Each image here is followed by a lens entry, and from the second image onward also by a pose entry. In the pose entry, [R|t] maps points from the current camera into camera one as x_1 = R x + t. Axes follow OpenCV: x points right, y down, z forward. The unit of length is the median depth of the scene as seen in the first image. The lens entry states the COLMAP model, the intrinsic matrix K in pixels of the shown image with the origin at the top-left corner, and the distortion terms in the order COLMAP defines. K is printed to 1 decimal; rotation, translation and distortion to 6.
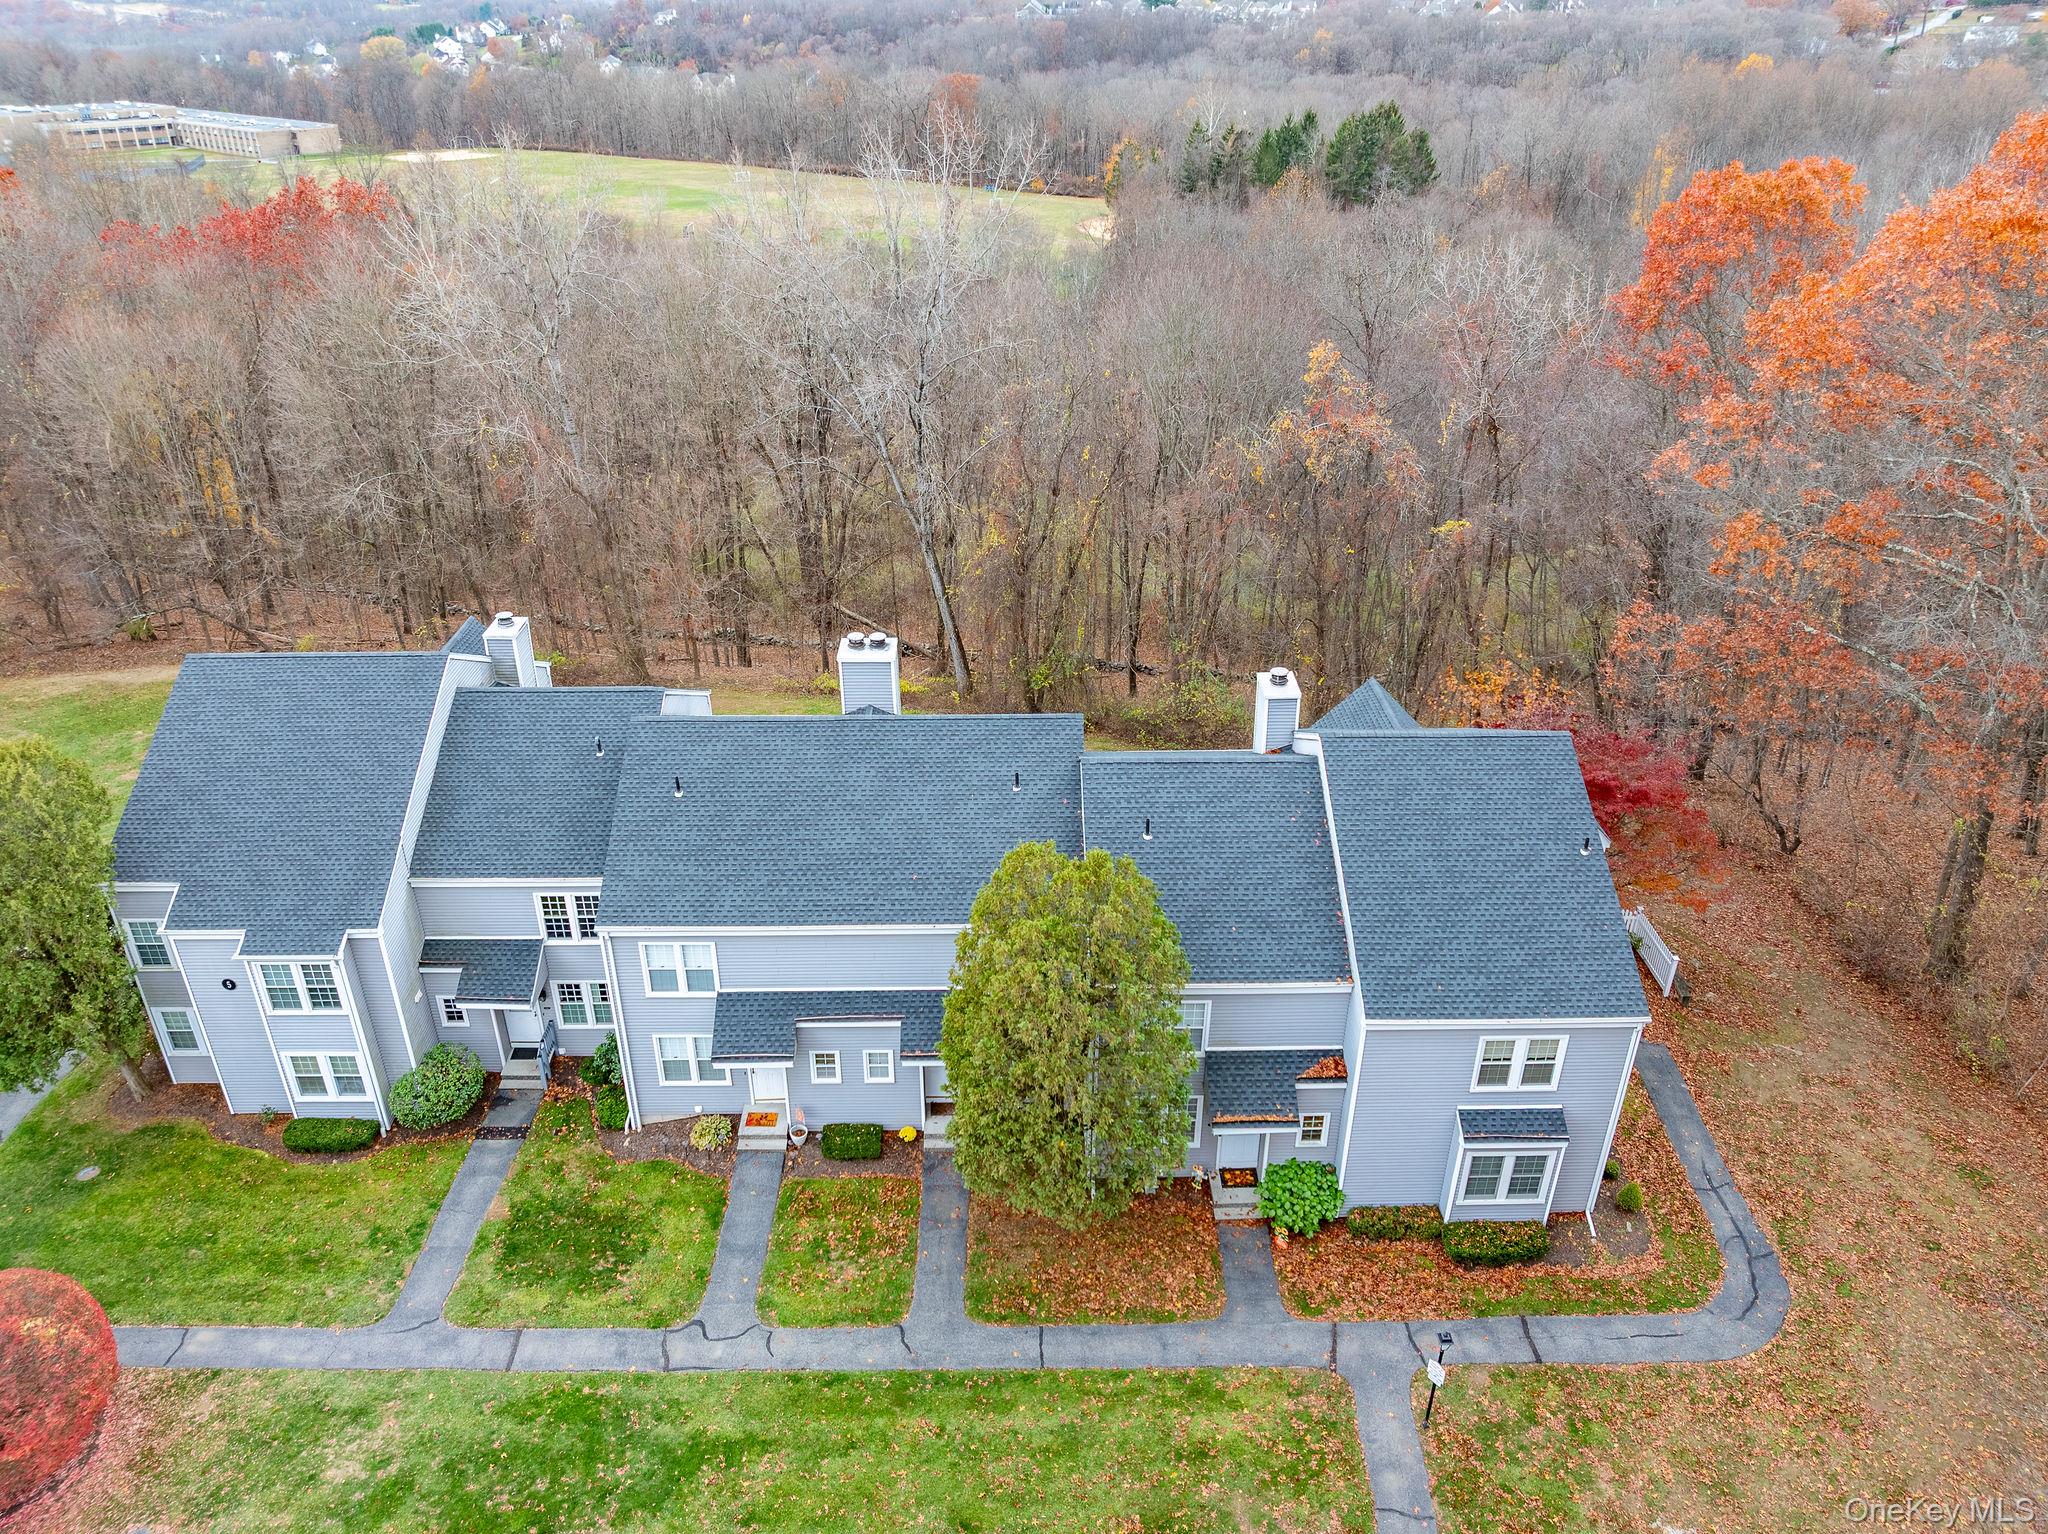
lens RADIAL K [[1430.9, 0, 1026.5], [0, 1430.9, 766.3], [0, 0, 1]] dist [-0.039324, 0.010201]
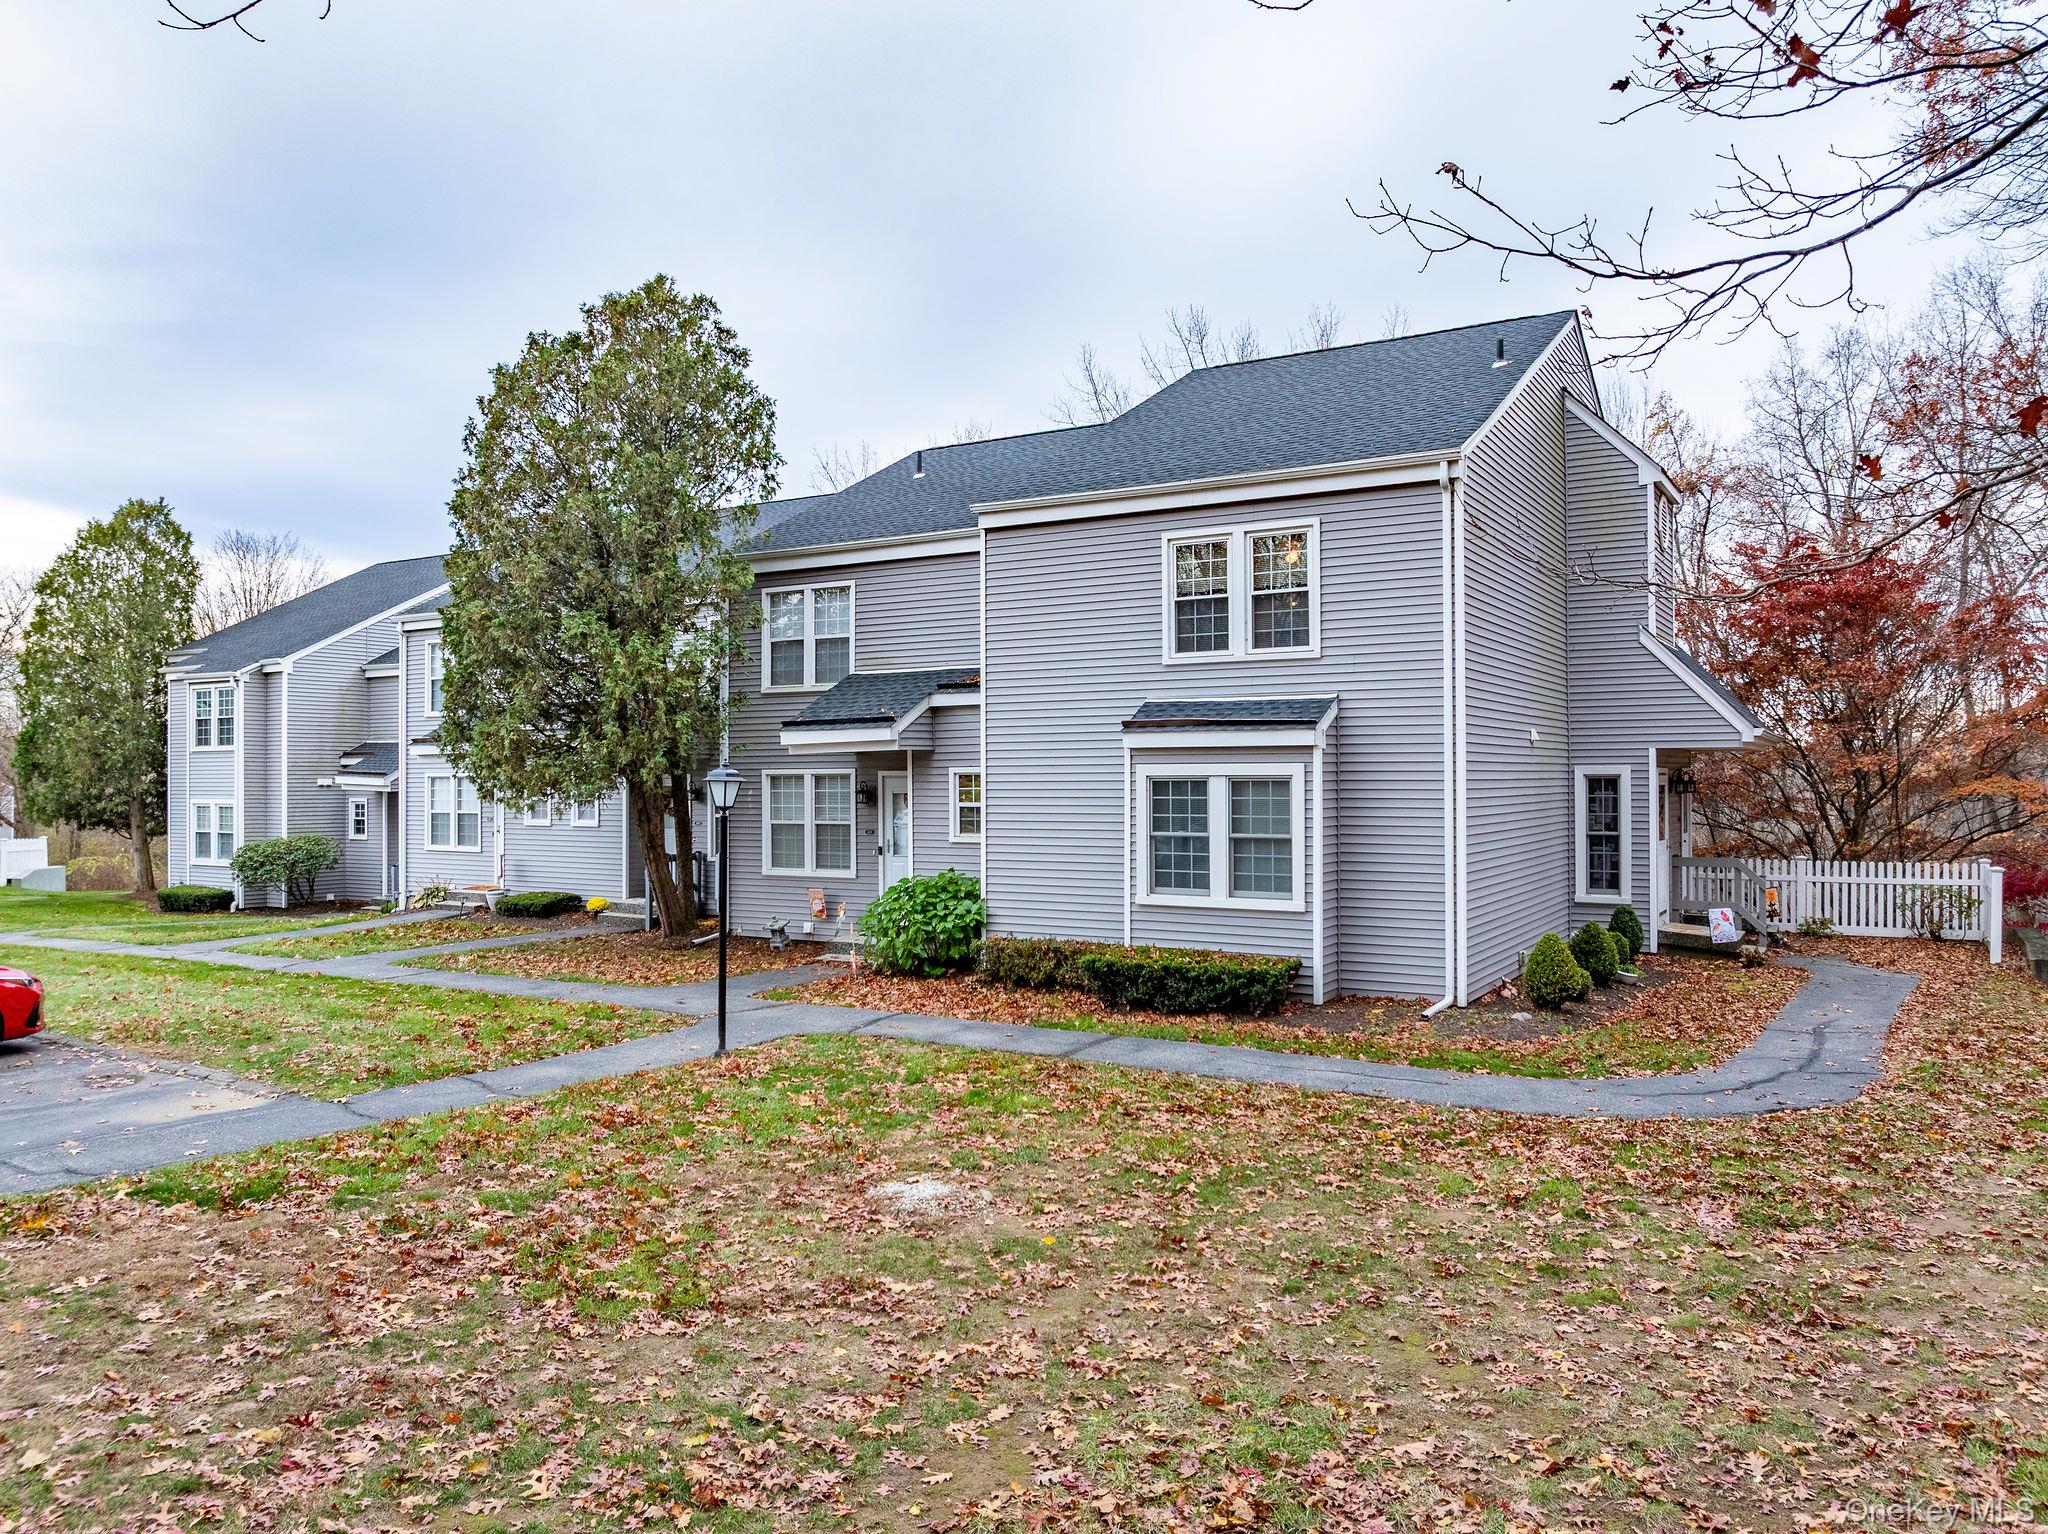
lens RADIAL K [[1430.9, 0, 1025.2], [0, 1430.9, 768.5], [0, 0, 1]] dist [-0.039324, 0.010201]
pose [[0.849569, -0.003411, -0.527467, 0.533962], [-0.254208, 0.873543, -0.415091, 0.484715], [0.462181, 0.486735, 0.741268, 0.571577]]
